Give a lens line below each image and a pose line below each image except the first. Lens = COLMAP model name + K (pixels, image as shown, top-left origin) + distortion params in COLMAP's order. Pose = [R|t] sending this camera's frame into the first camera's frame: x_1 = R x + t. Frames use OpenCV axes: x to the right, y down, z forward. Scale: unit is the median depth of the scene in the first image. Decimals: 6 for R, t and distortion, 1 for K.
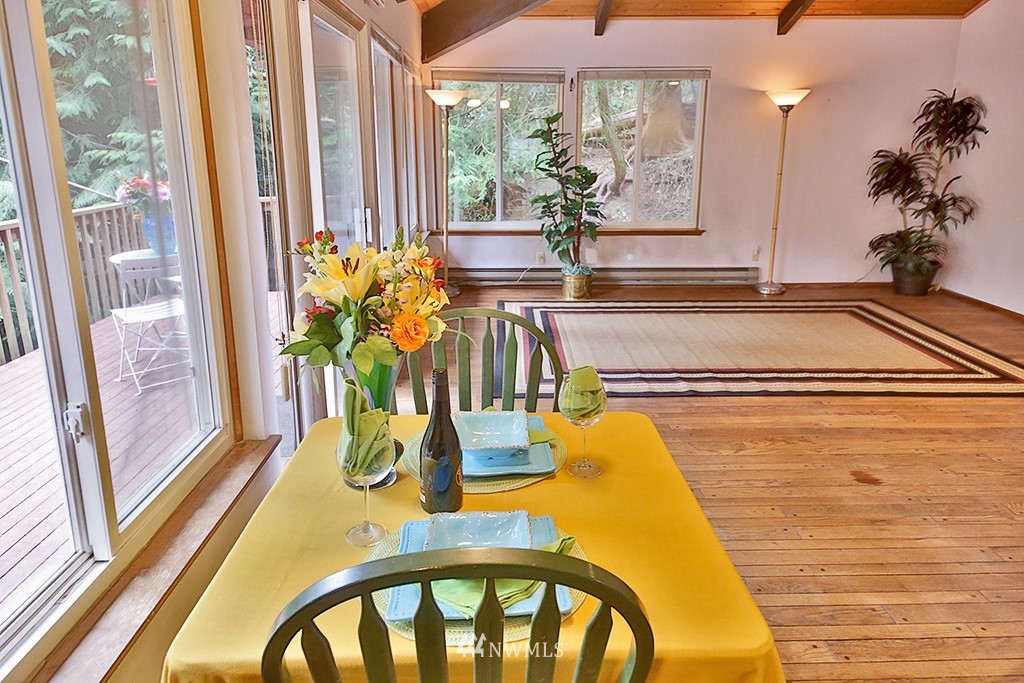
lens RADIAL K [[643.1, 0, 505.7], [0, 643.1, 270.1], [0, 0, 1]] dist [0.051652, -0.012730]
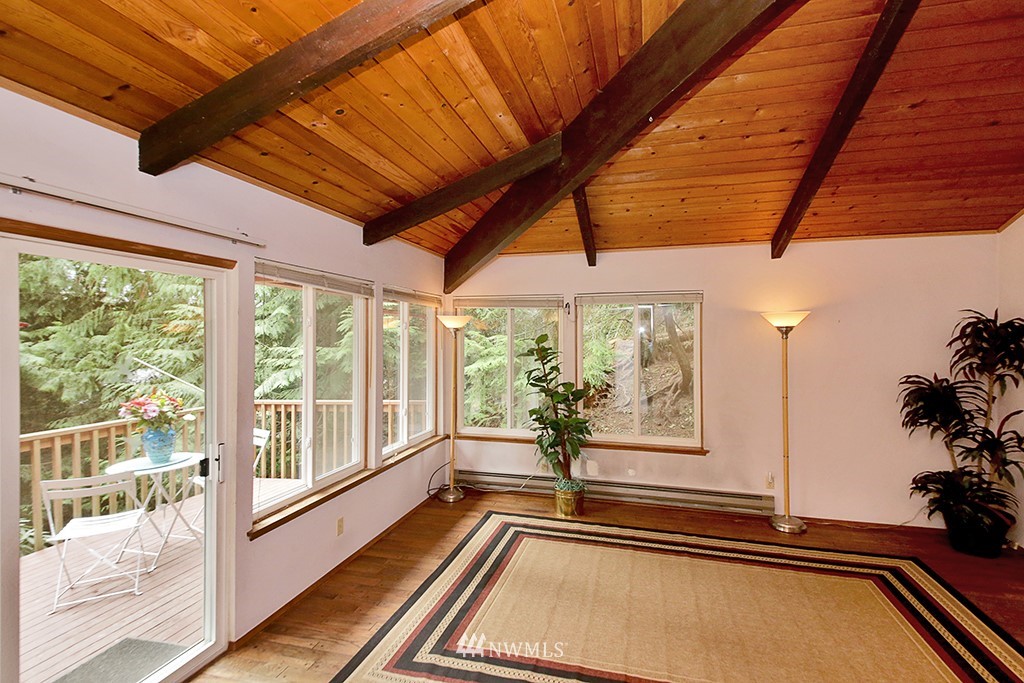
lens RADIAL K [[457.5, 0, 505.8], [0, 457.5, 333.8], [0, 0, 1]] dist [0.005179, -0.004976]
pose [[0.958147, -0.003327, -0.286259, 0.228522], [-0.057603, 0.977241, -0.204164, -0.080835], [0.280423, 0.212108, 0.936148, 0.254482]]
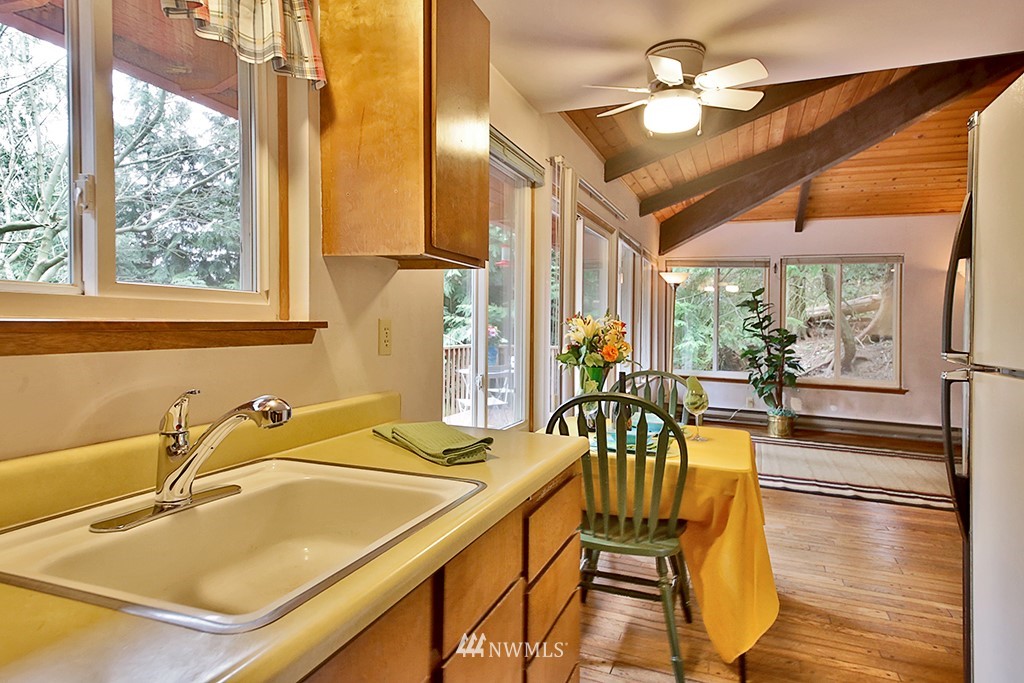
lens RADIAL K [[553.9, 0, 524.4], [0, 553.9, 304.6], [0, 0, 1]] dist [0.038490, -0.001575]
pose [[0.924934, 0.012467, -0.379922, 0.063555], [-0.100303, 0.972044, -0.212295, 0.075551], [0.366655, 0.234466, 0.900328, -0.185625]]
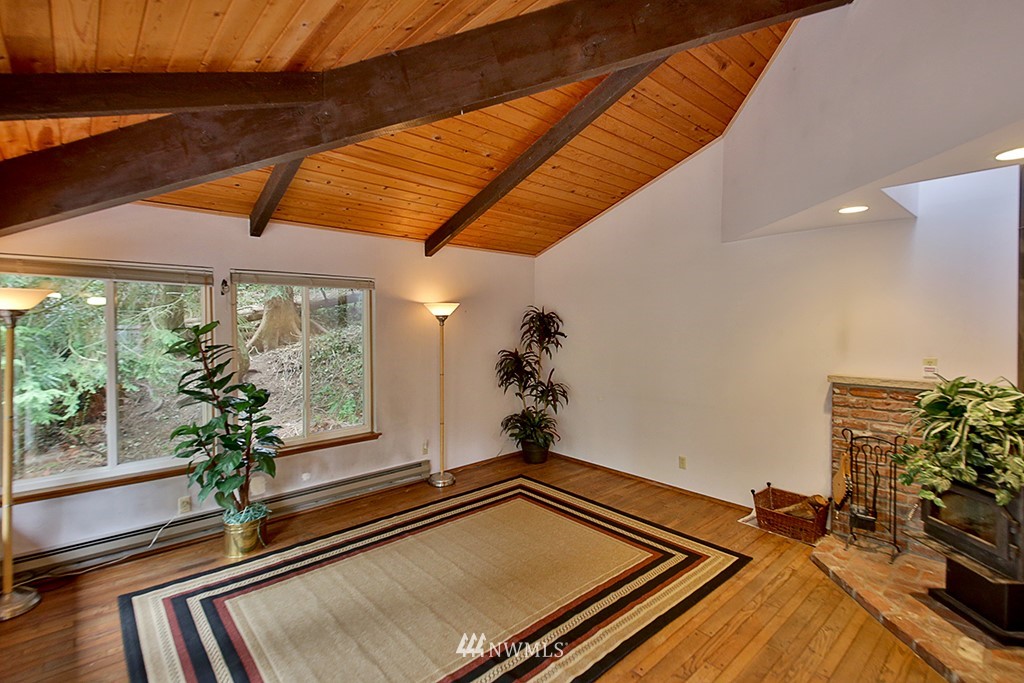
lens RADIAL K [[465.7, 0, 493.4], [0, 465.7, 328.8], [0, 0, 1]] dist [0.018104, -0.007904]
pose [[0.759350, -0.012561, 0.650561, -0.030226], [0.136026, 0.980787, -0.139836, -0.102466], [-0.636305, 0.194677, 0.746469, 0.335930]]
